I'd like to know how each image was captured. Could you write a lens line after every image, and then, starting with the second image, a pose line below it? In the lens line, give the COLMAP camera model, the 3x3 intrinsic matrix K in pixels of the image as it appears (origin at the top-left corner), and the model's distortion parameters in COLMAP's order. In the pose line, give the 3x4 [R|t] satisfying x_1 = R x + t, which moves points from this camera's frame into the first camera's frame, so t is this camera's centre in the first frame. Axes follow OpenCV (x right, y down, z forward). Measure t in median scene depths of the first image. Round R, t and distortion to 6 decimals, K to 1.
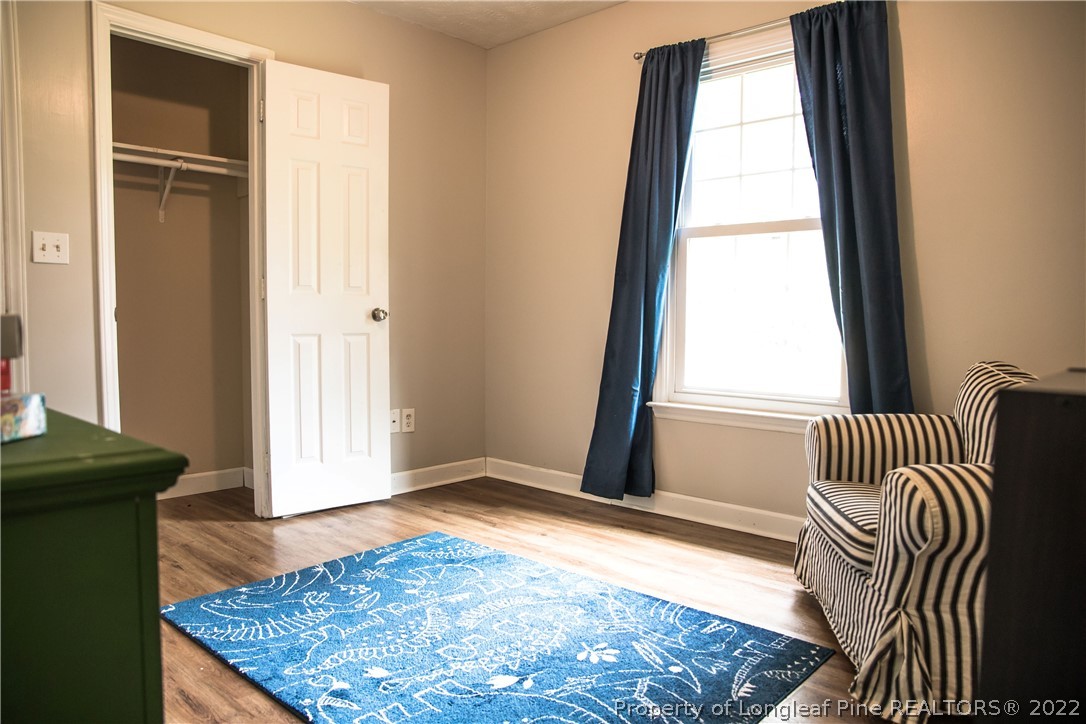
lens RADIAL K [[743.7, 0, 543.0], [0, 743.7, 362.0], [0, 0, 1]] dist [-0.106790, 0.087864]
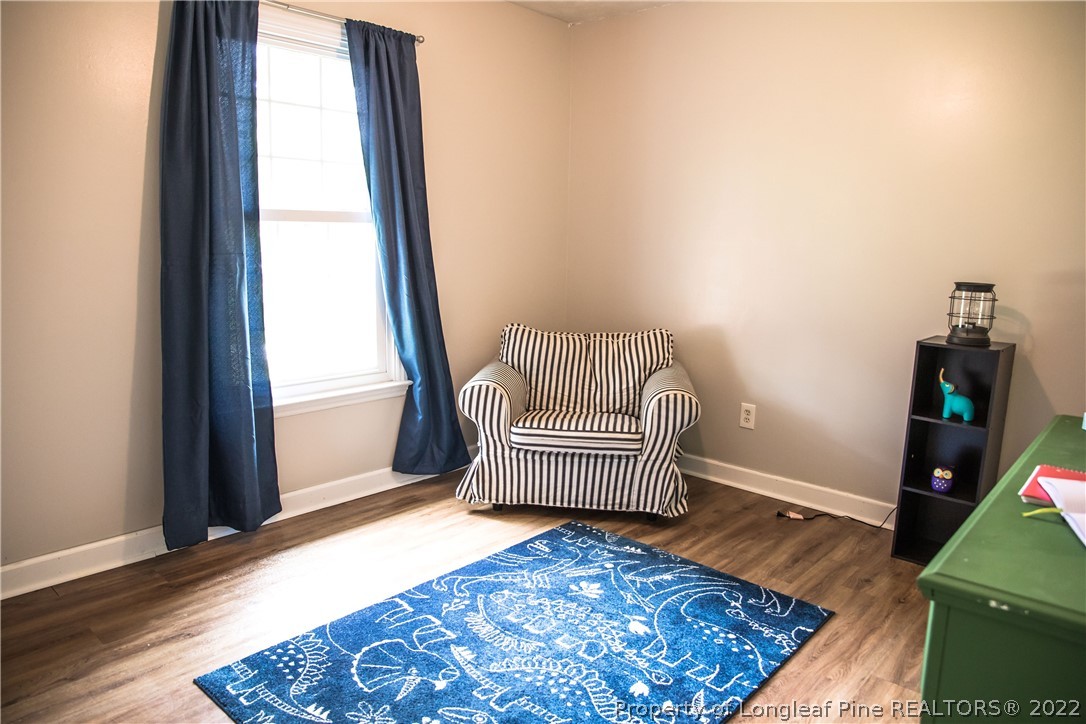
lens RADIAL K [[743.7, 0, 543.0], [0, 743.7, 362.0], [0, 0, 1]] dist [-0.106790, 0.087864]
pose [[0.001029, -0.180678, 0.983542, -0.805324], [0.042194, 0.982674, 0.180474, -0.169012], [-0.999109, 0.041314, 0.008634, 0.742548]]
